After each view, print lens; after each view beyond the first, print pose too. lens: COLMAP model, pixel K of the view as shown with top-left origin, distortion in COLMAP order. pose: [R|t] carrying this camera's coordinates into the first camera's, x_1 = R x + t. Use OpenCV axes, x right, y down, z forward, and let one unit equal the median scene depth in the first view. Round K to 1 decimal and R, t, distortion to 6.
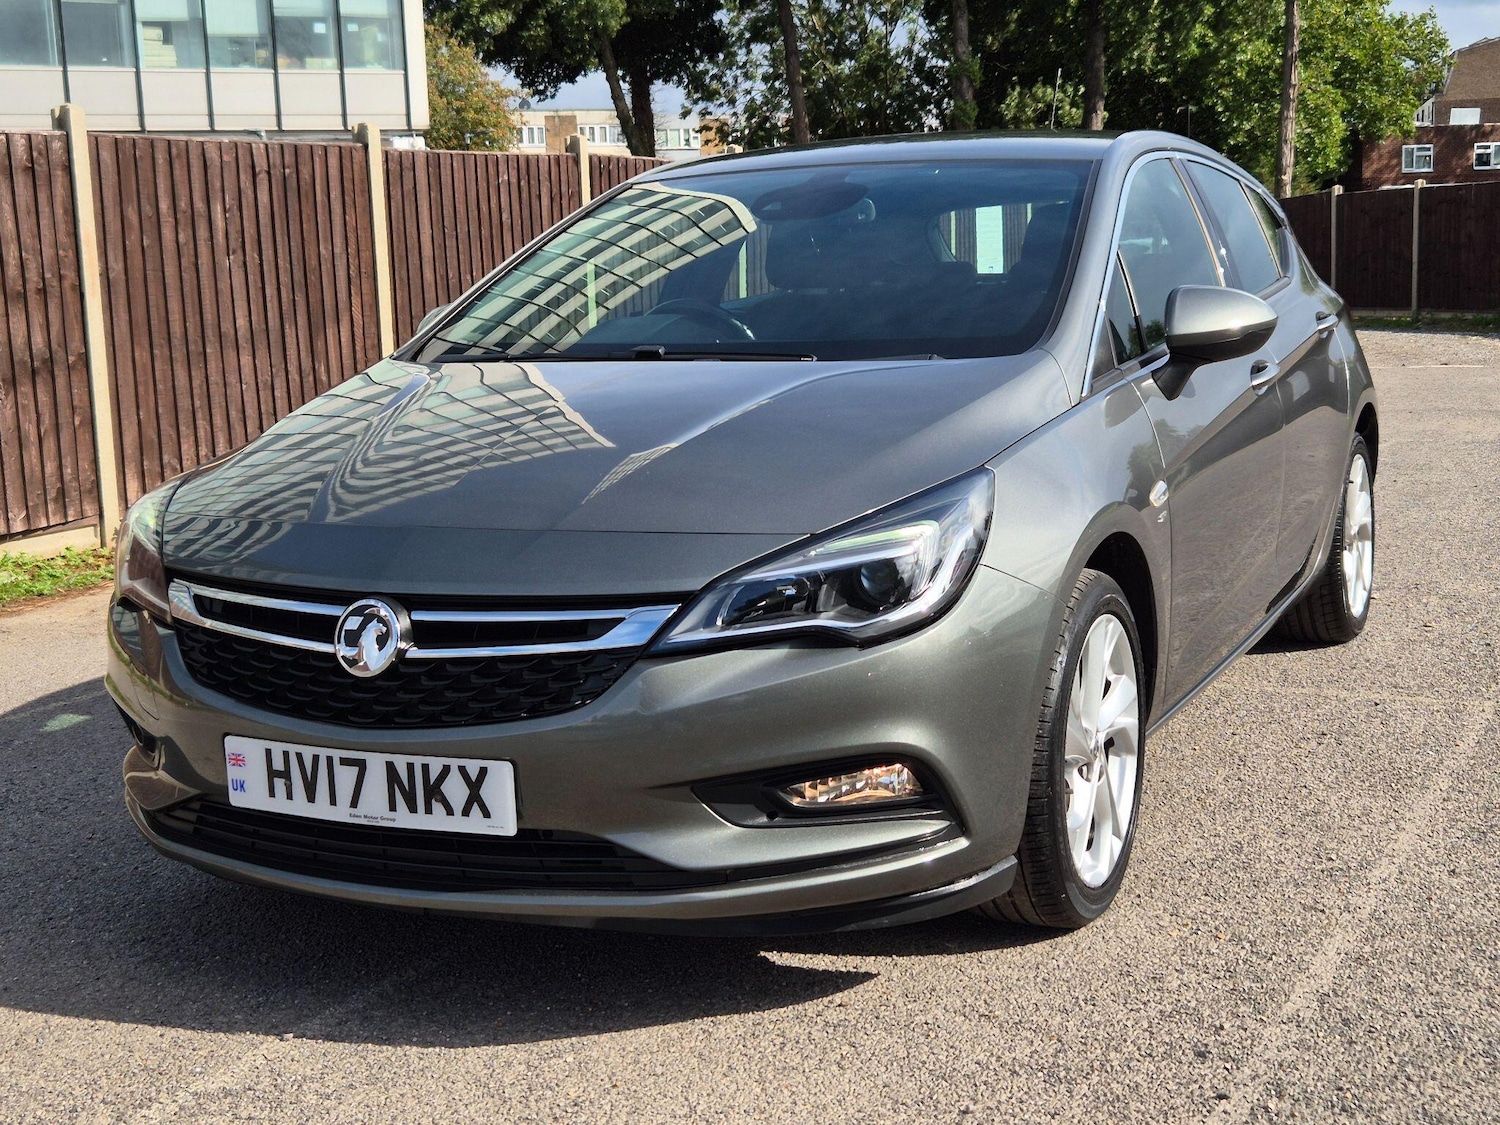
lens RADIAL K [[2026.8, 0, 732.1], [0, 2026.8, 567.9], [0, 0, 1]] dist [0.094890, -0.107193]
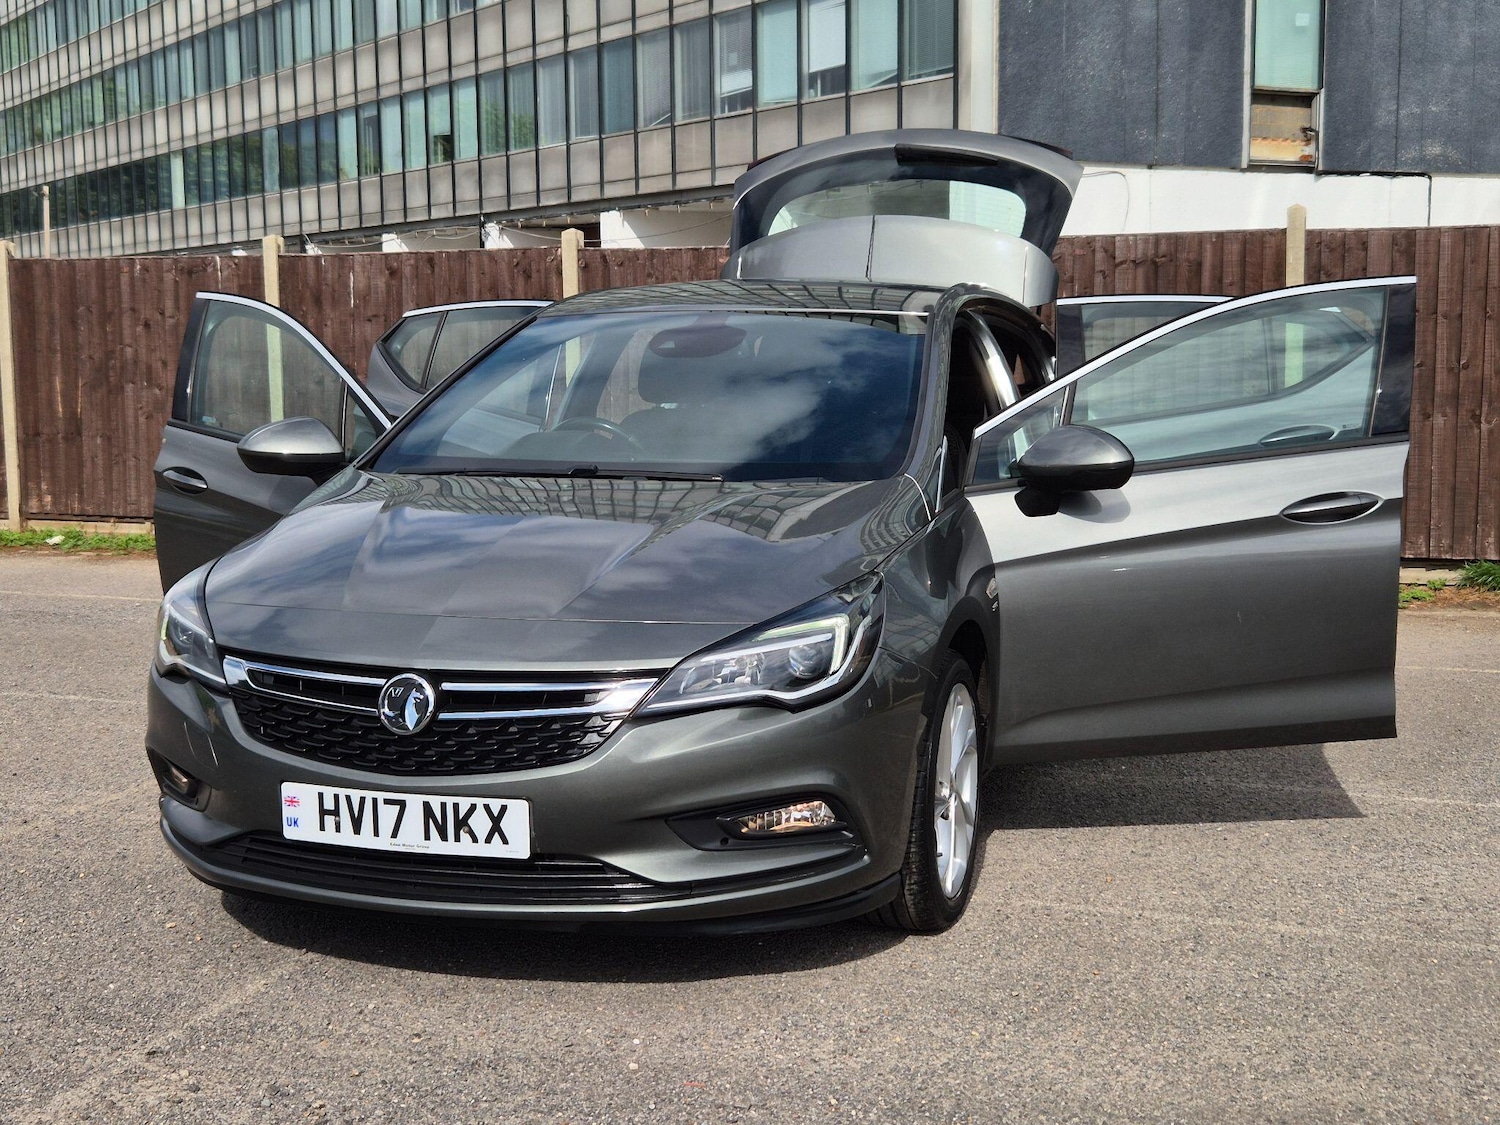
lens RADIAL K [[2026.8, 0, 732.1], [0, 2026.8, 567.9], [0, 0, 1]] dist [0.094890, -0.107193]
pose [[0.991571, 0.009359, 0.129226, -0.143414], [-0.005832, 0.999601, -0.027651, -0.017076], [-0.129433, 0.026664, 0.991230, -0.294190]]
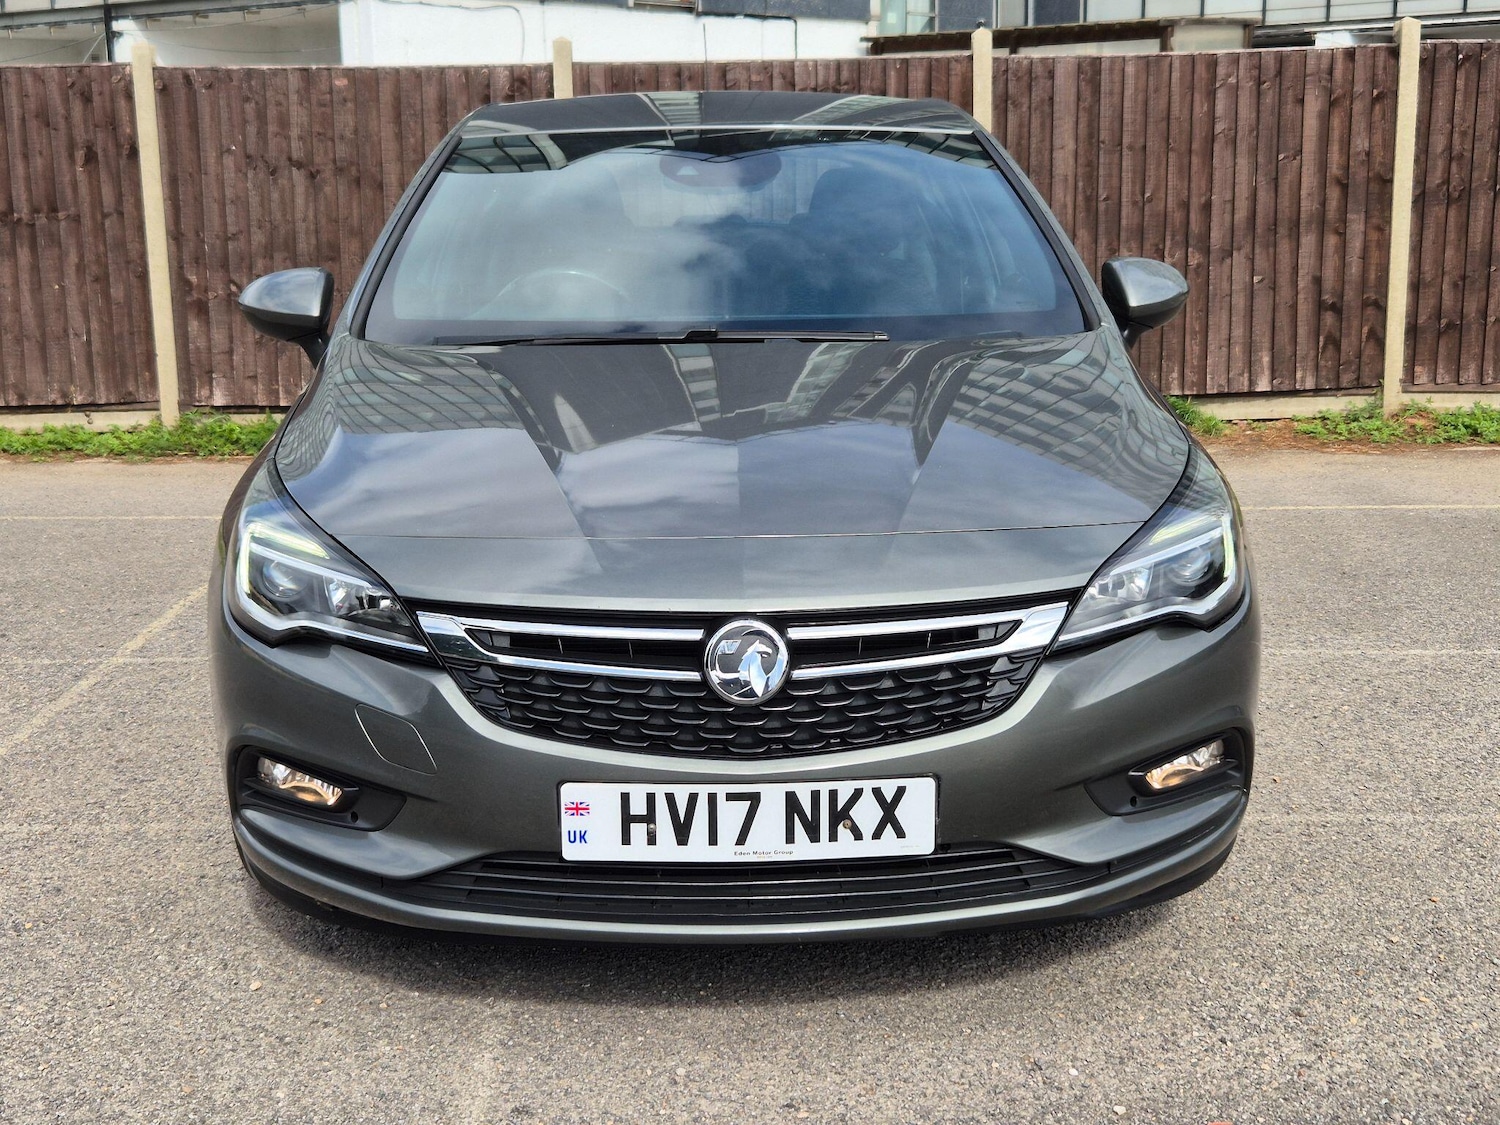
lens RADIAL K [[2029.5, 0, 750.0], [0, 2029.5, 562.5], [0, 0, 1]] dist [0.092945, -0.101695]
pose [[0.887868, -0.068188, 0.455017, -0.600601], [0.050592, 0.997429, 0.050753, -0.058379], [-0.457308, -0.022041, 0.889035, 0.176575]]
